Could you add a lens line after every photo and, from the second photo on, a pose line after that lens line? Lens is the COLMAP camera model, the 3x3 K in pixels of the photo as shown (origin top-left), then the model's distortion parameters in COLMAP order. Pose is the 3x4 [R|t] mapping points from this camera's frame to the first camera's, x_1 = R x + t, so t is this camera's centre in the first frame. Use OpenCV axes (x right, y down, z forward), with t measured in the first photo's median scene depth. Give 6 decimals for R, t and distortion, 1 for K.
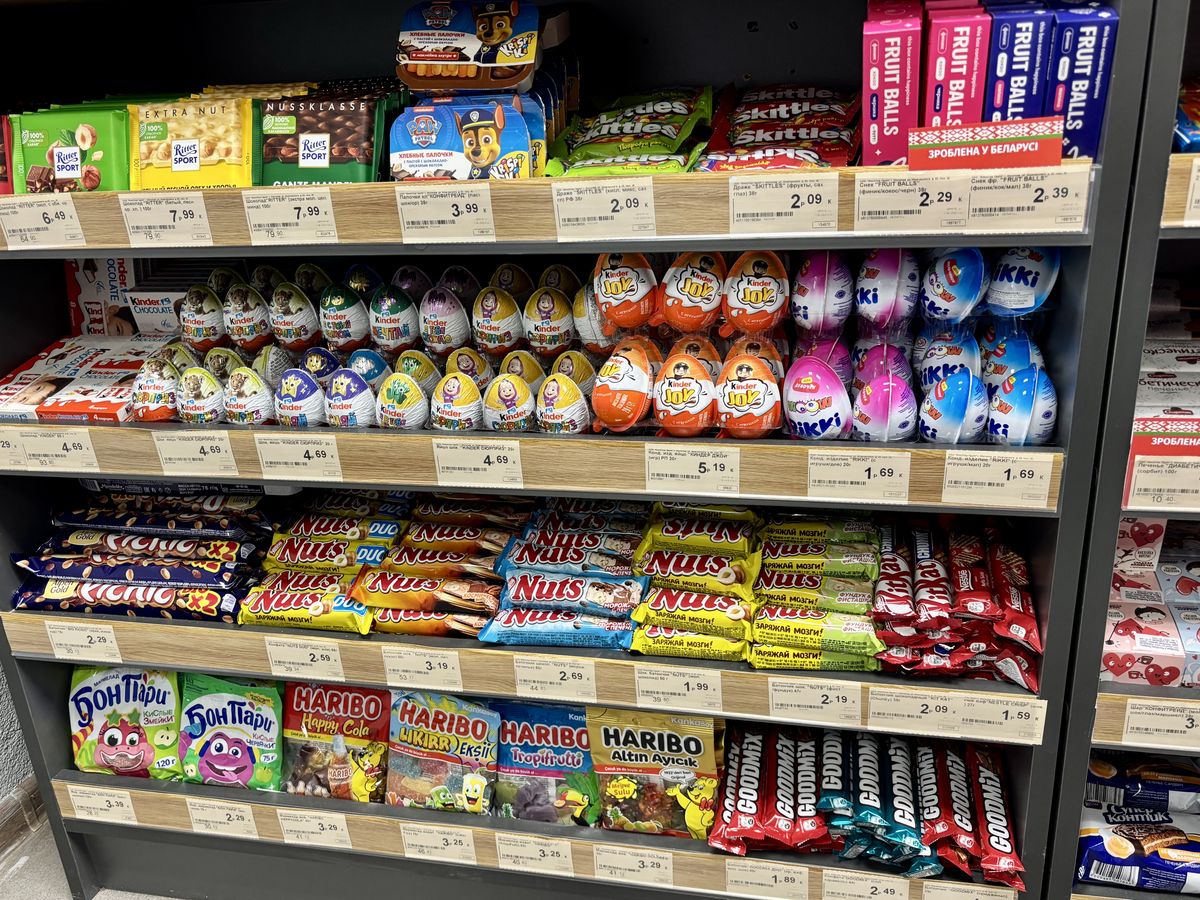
lens RADIAL K [[1018.2, 0, 599.7], [0, 1018.2, 449.8], [0, 0, 1]] dist [-0.001883, -0.002028]
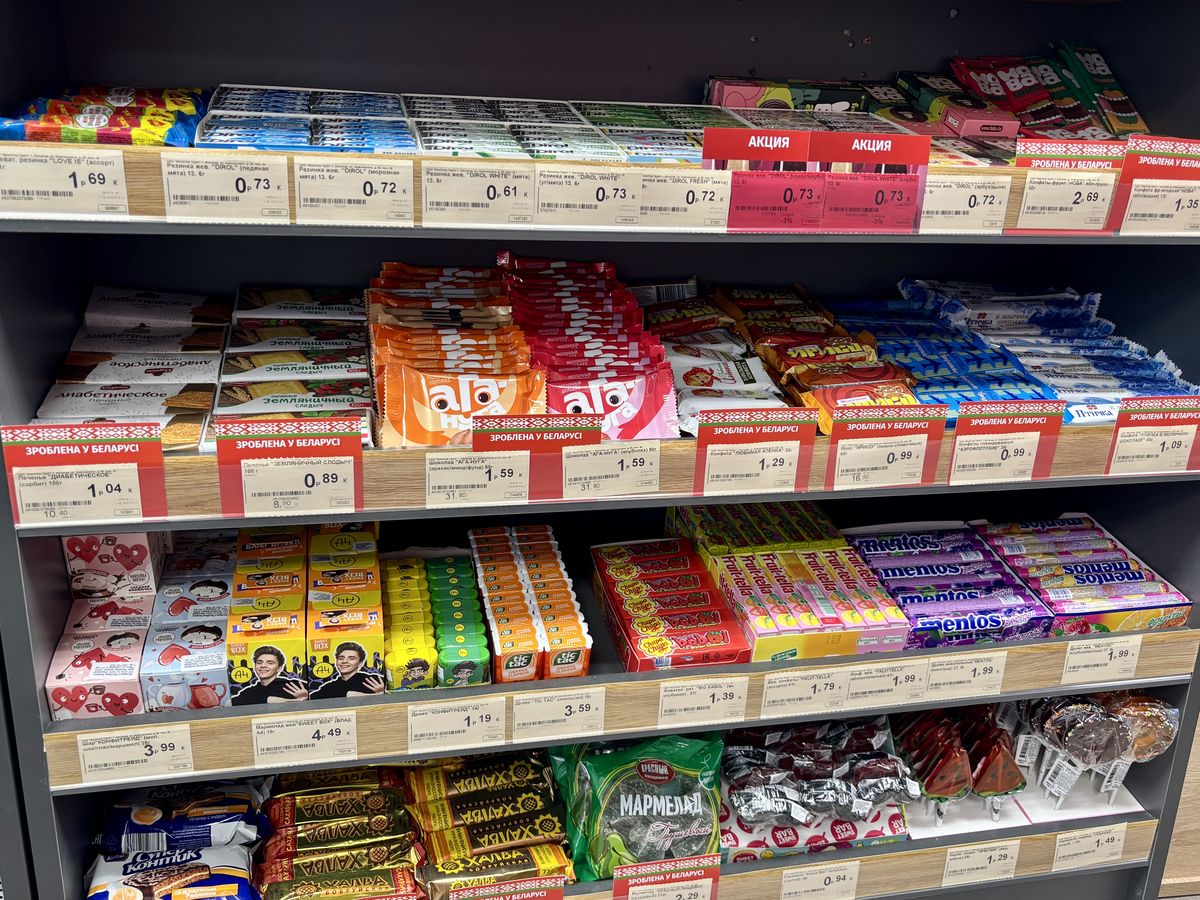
lens RADIAL K [[1045.4, 0, 599.8], [0, 1045.4, 450.3], [0, 0, 1]] dist [0.013886, 0.010623]
pose [[0.896897, -0.045751, 0.439867, 0.528526], [0.075017, 0.995959, -0.049371, 0.069073], [-0.435831, 0.077278, 0.896705, -0.079004]]
